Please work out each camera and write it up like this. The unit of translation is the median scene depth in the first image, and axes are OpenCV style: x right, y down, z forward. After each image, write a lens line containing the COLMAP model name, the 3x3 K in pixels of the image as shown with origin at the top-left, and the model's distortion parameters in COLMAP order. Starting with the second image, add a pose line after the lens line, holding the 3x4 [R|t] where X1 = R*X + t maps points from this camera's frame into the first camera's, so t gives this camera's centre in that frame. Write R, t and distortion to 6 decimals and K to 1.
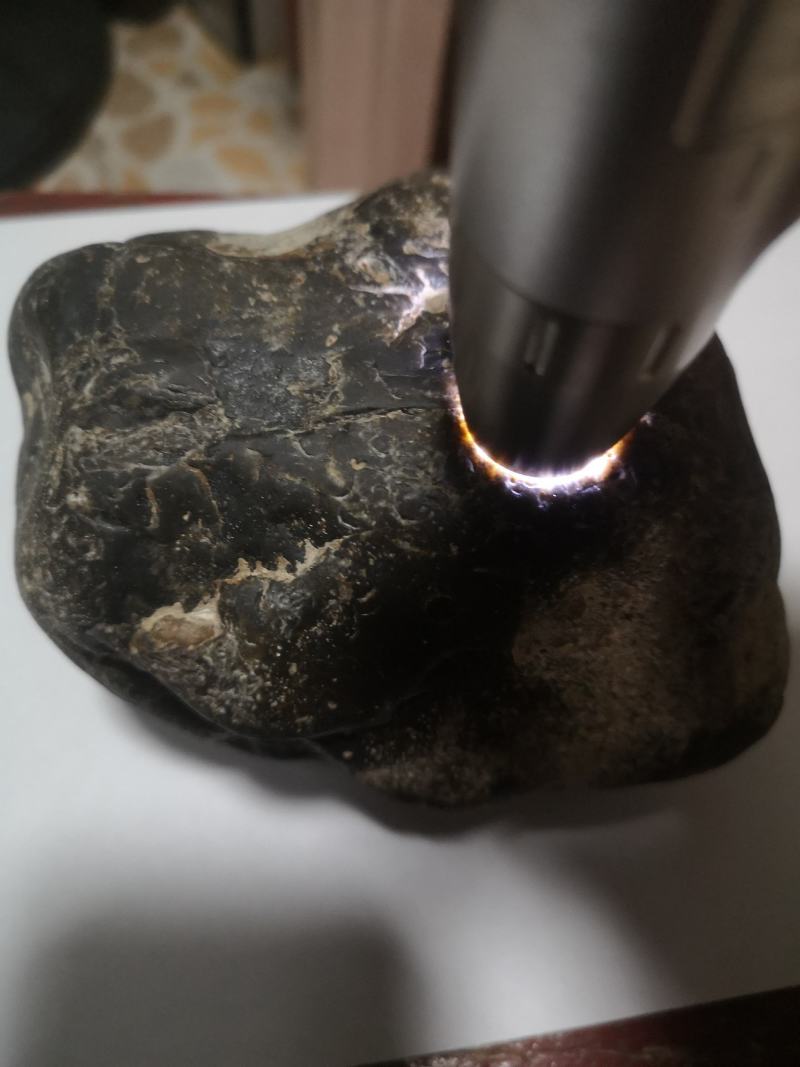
lens RADIAL K [[879.9, 0, 400.0], [0, 879.9, 533.5], [0, 0, 1]] dist [-0.001477, -0.056735]
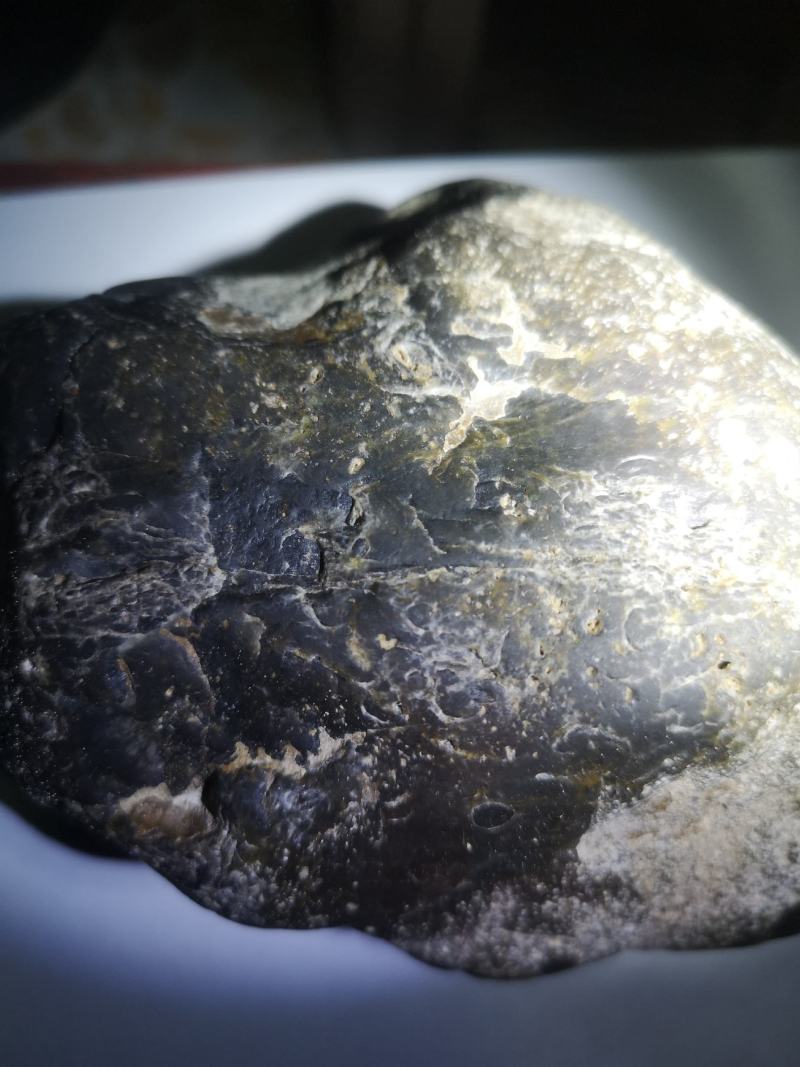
lens RADIAL K [[879.9, 0, 400.0], [0, 879.9, 533.5], [0, 0, 1]] dist [-0.001477, -0.056735]
pose [[0.999207, 0.019171, -0.034910, -0.011691], [-0.016070, 0.996075, 0.087042, -0.229930], [0.036442, -0.086411, 0.995593, 0.232456]]
